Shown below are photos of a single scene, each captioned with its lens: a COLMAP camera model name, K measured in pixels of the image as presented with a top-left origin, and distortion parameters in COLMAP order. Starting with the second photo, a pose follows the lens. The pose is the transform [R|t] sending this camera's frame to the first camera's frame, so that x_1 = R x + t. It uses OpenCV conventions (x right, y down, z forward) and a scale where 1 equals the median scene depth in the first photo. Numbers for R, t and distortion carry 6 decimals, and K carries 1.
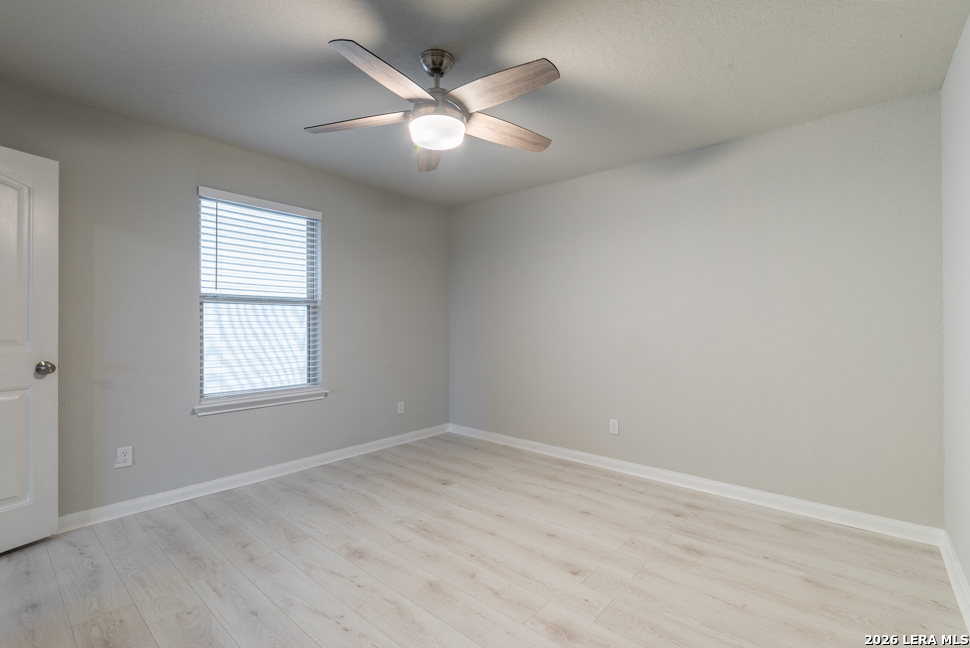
lens RADIAL K [[435.4, 0, 482.3], [0, 435.4, 322.9], [0, 0, 1]] dist [0.016912, -0.011214]
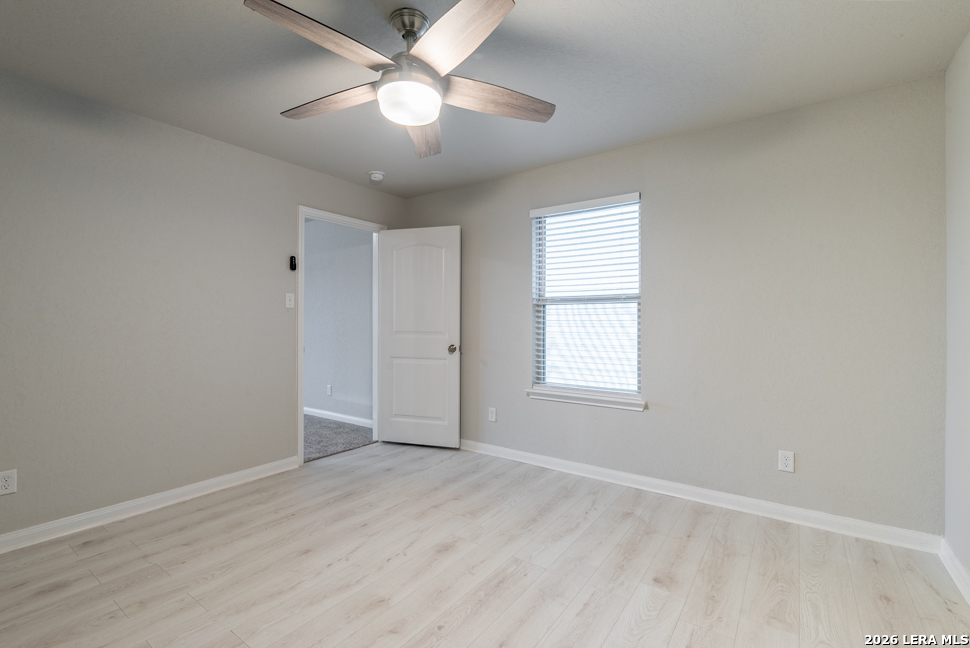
lens RADIAL K [[435.4, 0, 482.3], [0, 435.4, 322.9], [0, 0, 1]] dist [0.016912, -0.011214]
pose [[0.077944, -0.003506, -0.996952, 0.524705], [0.001238, 0.999993, -0.003420, 0.006085], [0.996957, -0.000968, 0.077948, 0.720339]]
